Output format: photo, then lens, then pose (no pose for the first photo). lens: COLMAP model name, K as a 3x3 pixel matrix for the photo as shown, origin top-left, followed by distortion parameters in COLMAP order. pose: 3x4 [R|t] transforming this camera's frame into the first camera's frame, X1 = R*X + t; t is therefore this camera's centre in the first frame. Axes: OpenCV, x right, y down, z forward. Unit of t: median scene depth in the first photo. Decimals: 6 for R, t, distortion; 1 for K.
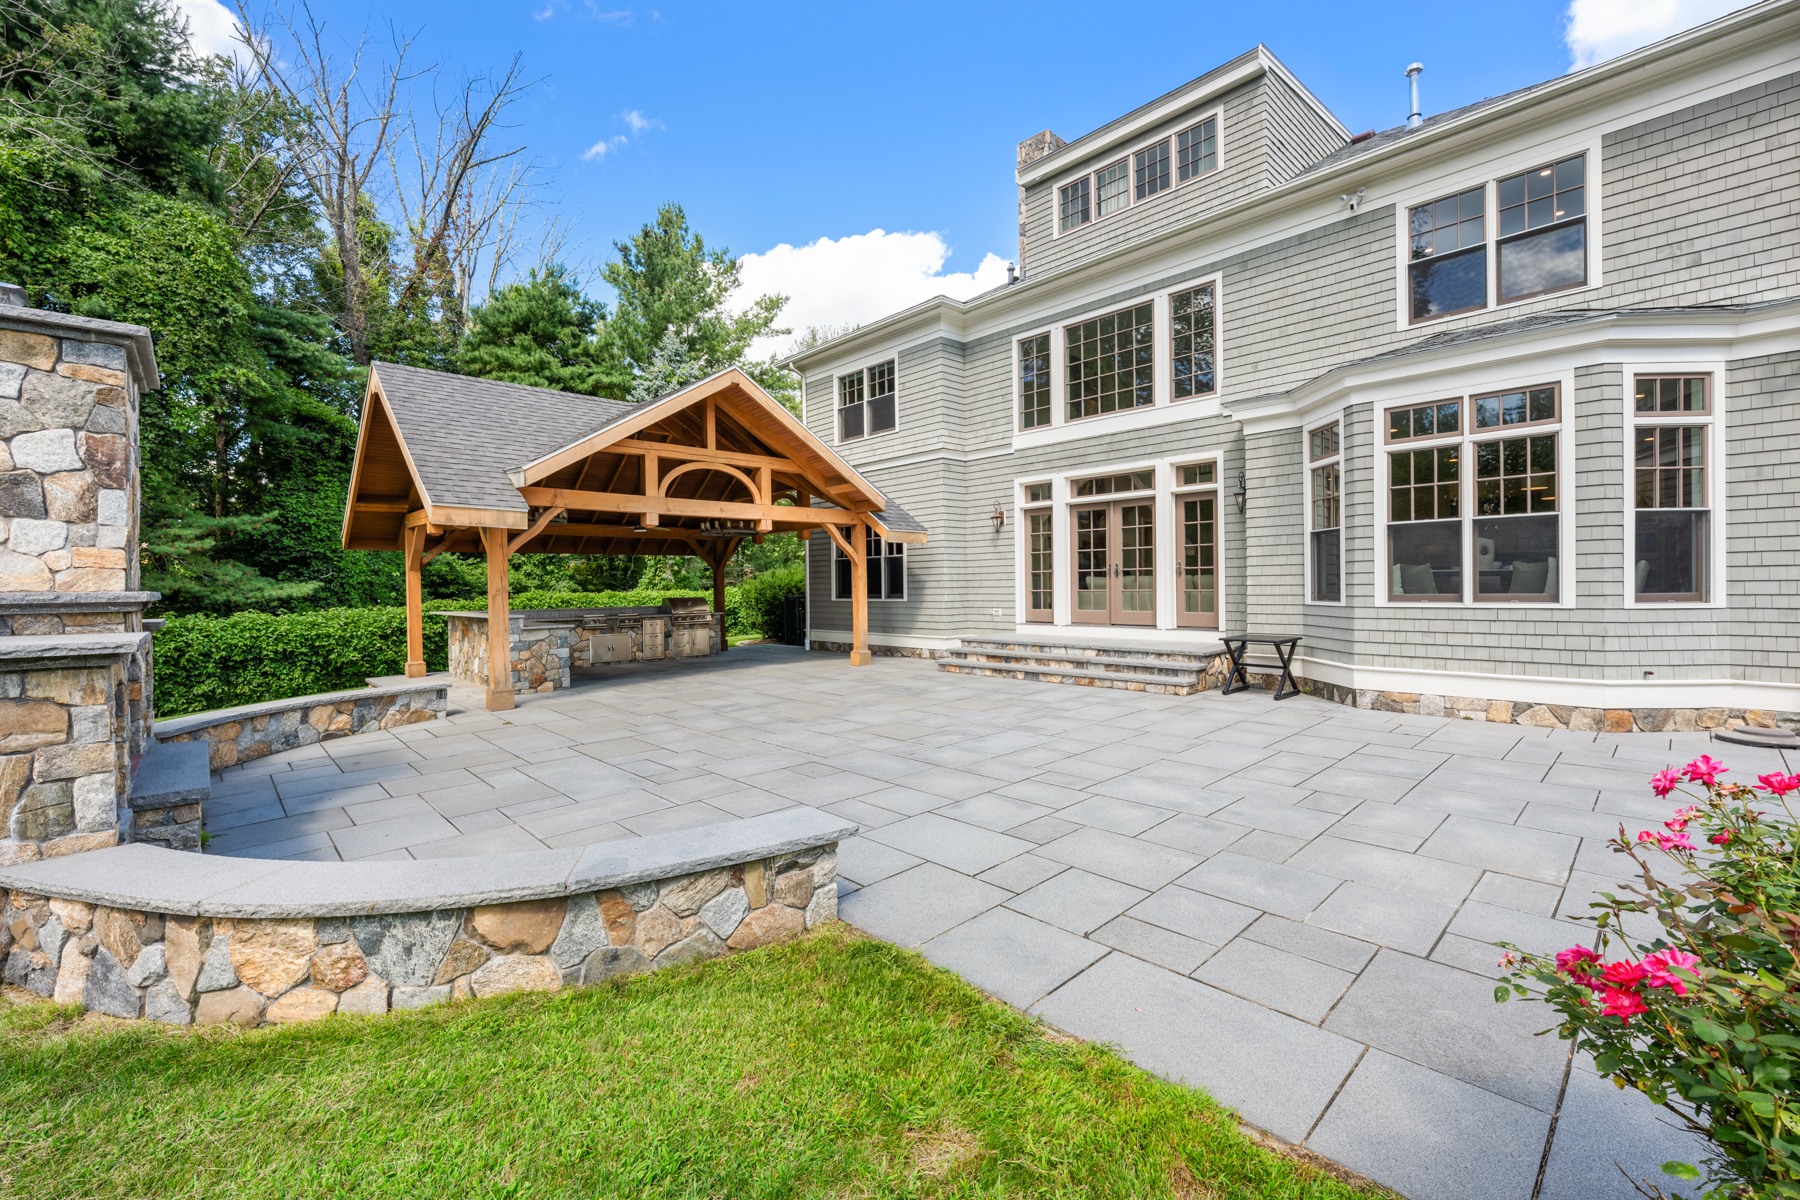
lens RADIAL K [[751.2, 0, 900.3], [0, 751.2, 589.8], [0, 0, 1]] dist [-0.003059, 0.000476]
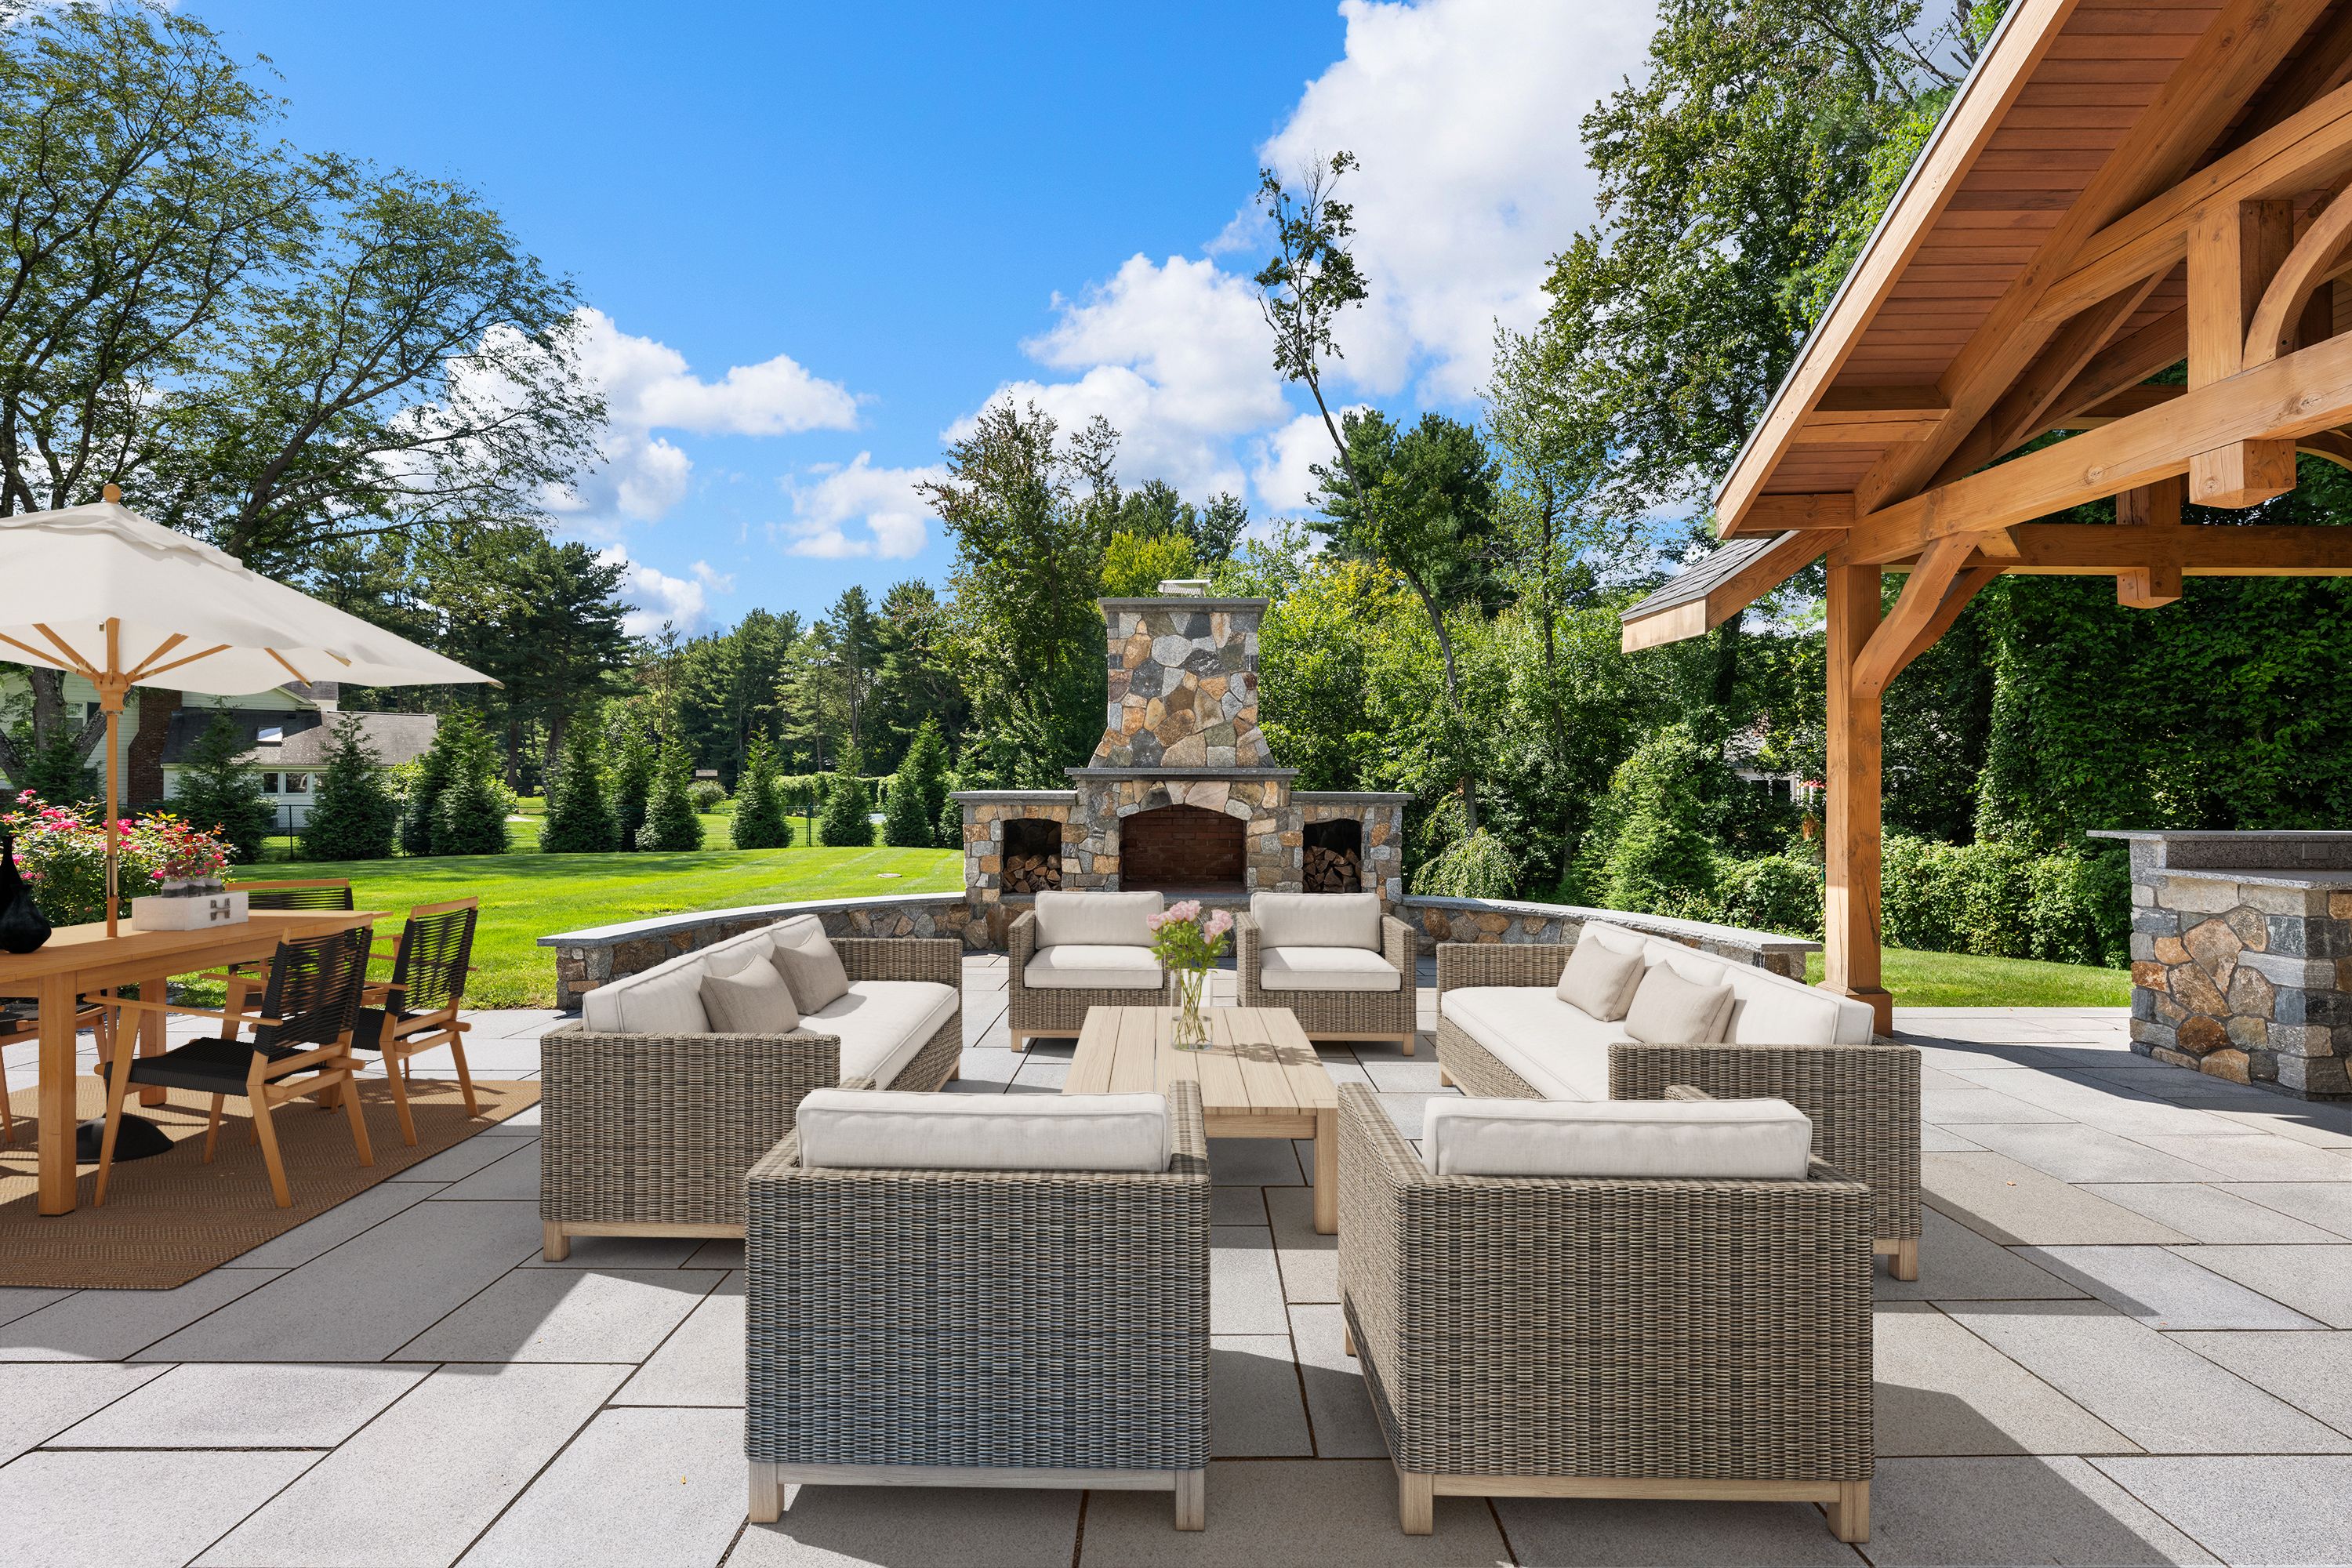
lens RADIAL K [[981.5, 0, 1180.2], [0, 981.5, 782.2], [0, 0, 1]] dist [-0.003059, 0.000476]
pose [[-0.684877, 0.011420, -0.728570, 0.171721], [0.003859, 0.999920, 0.012045, 0.003164], [0.728649, 0.005438, -0.684866, 1.225215]]
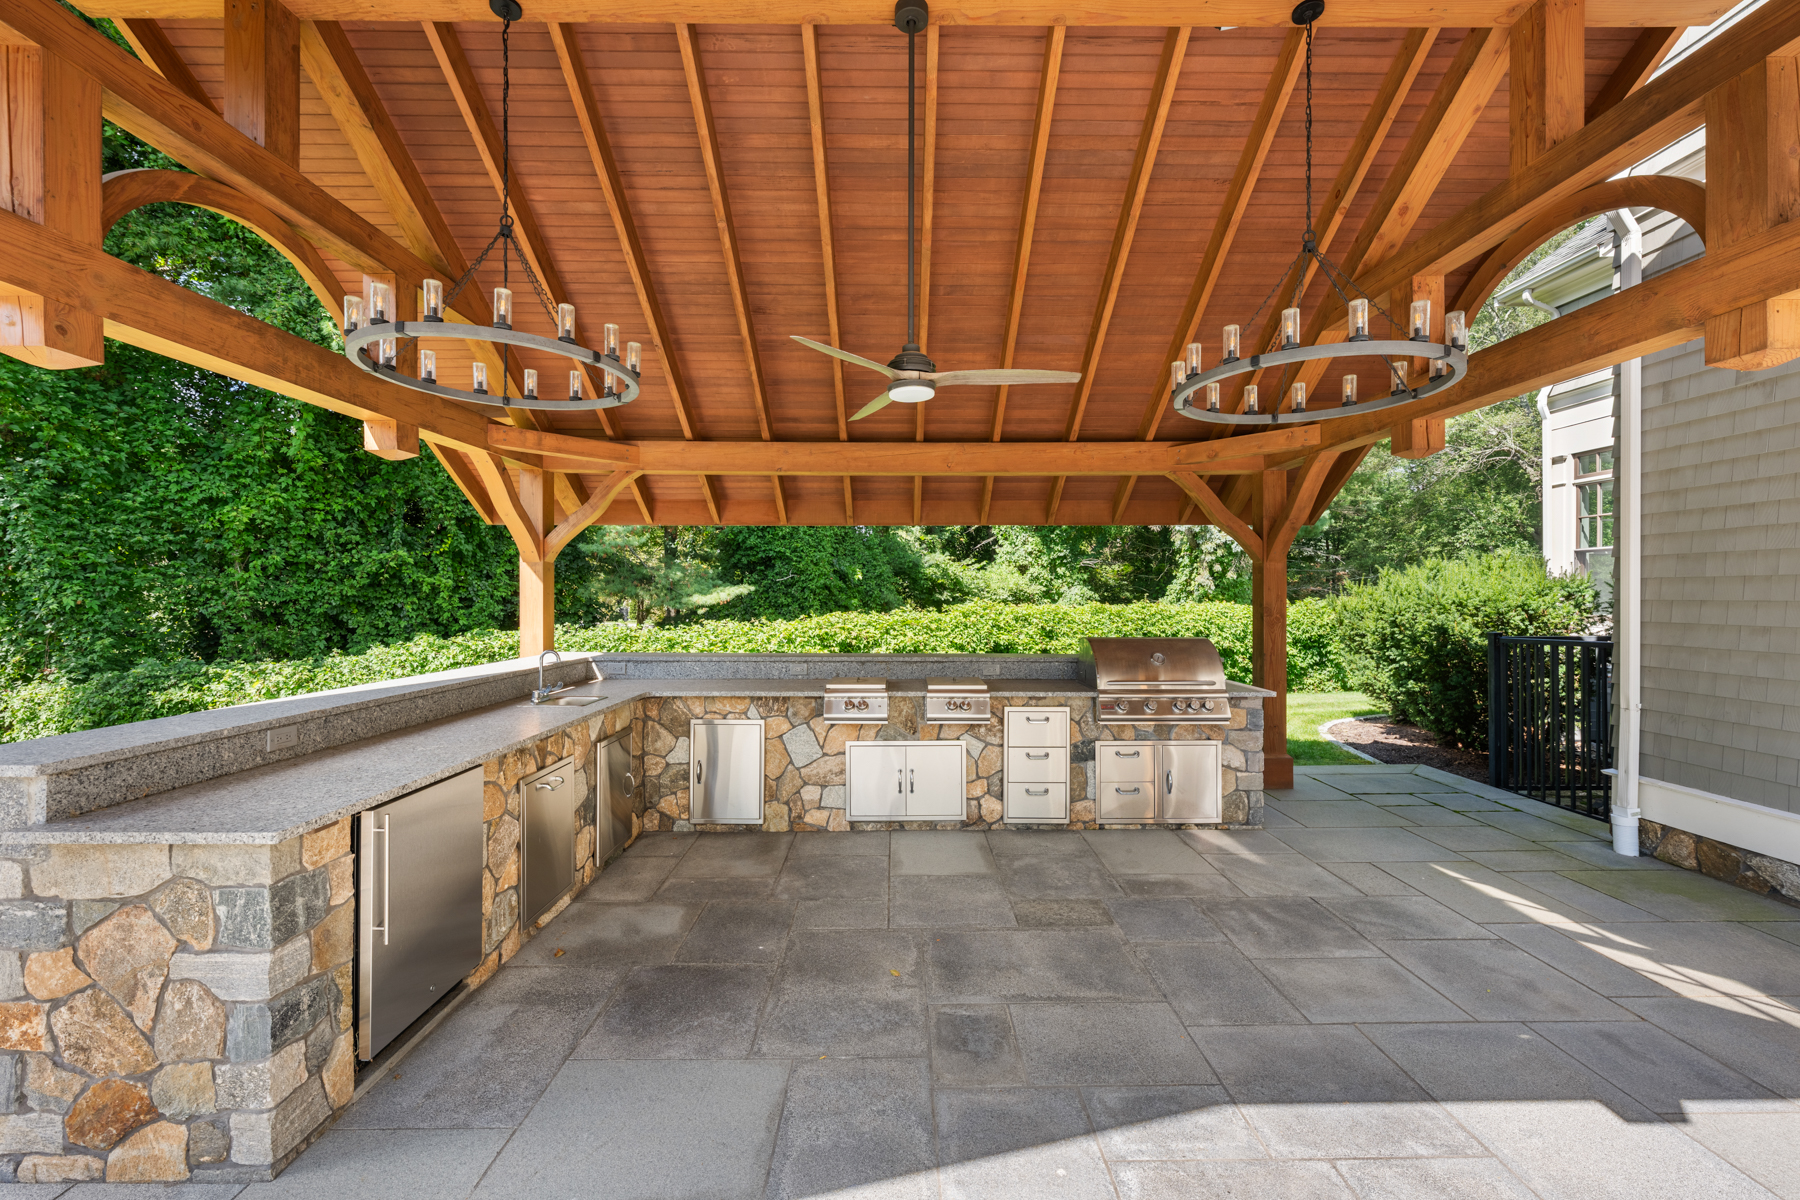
lens RADIAL K [[715.0, 0, 903.1], [0, 715.0, 596.5], [0, 0, 1]] dist [0.001431, 0.000147]
pose [[0.733572, 0.015677, -0.679431, -0.278795], [-0.015194, 0.999862, 0.006667, -0.015429], [0.679442, 0.005432, 0.733709, 1.270535]]
